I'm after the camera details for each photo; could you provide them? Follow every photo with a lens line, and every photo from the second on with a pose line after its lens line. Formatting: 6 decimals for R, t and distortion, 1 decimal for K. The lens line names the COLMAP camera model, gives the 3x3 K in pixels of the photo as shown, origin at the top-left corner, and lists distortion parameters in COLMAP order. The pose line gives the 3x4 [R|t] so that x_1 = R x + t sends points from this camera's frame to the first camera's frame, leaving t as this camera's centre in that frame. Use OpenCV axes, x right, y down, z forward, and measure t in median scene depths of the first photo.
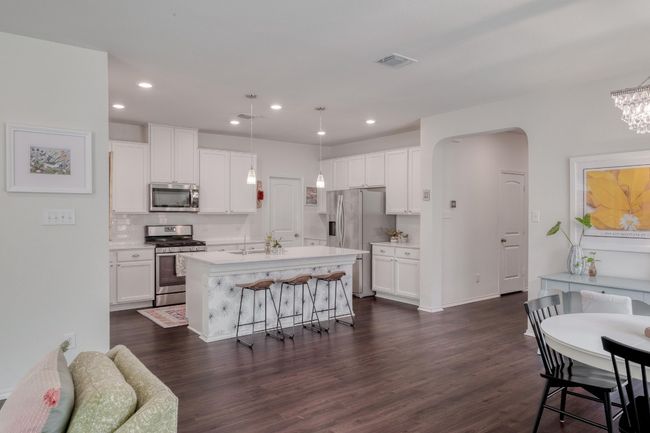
lens RADIAL K [[435.9, 0, 326.5], [0, 435.9, 218.6], [0, 0, 1]] dist [0.004827, 0.001161]
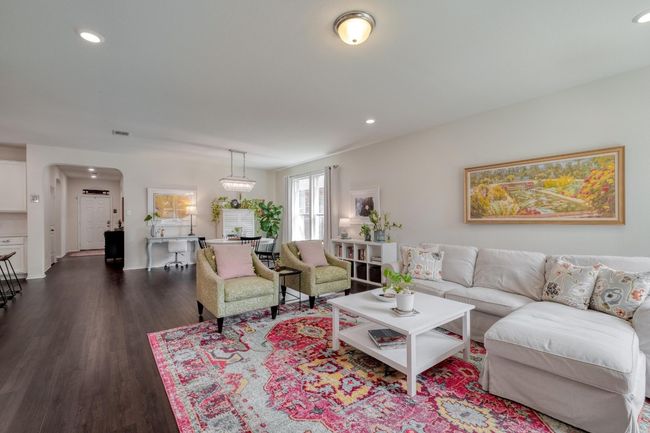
lens RADIAL K [[281.1, 0, 325.0], [0, 281.1, 217.8], [0, 0, 1]] dist [-0.000634, -0.000561]
pose [[-0.016479, 0.002230, 0.999862, -0.661802], [0.017688, 0.999842, -0.001938, 0.028299], [-0.999708, 0.017654, -0.016516, 0.053216]]
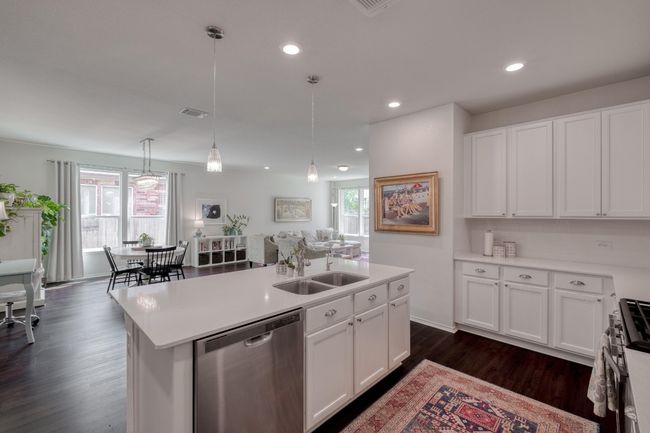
lens RADIAL K [[281.1, 0, 325.0], [0, 281.1, 217.8], [0, 0, 1]] dist [-0.000634, -0.000561]
pose [[-0.989299, -0.004358, -0.145839, -0.086970], [-0.008823, 0.999511, 0.029986, -0.018712], [0.145637, 0.030952, -0.988854, 1.164345]]
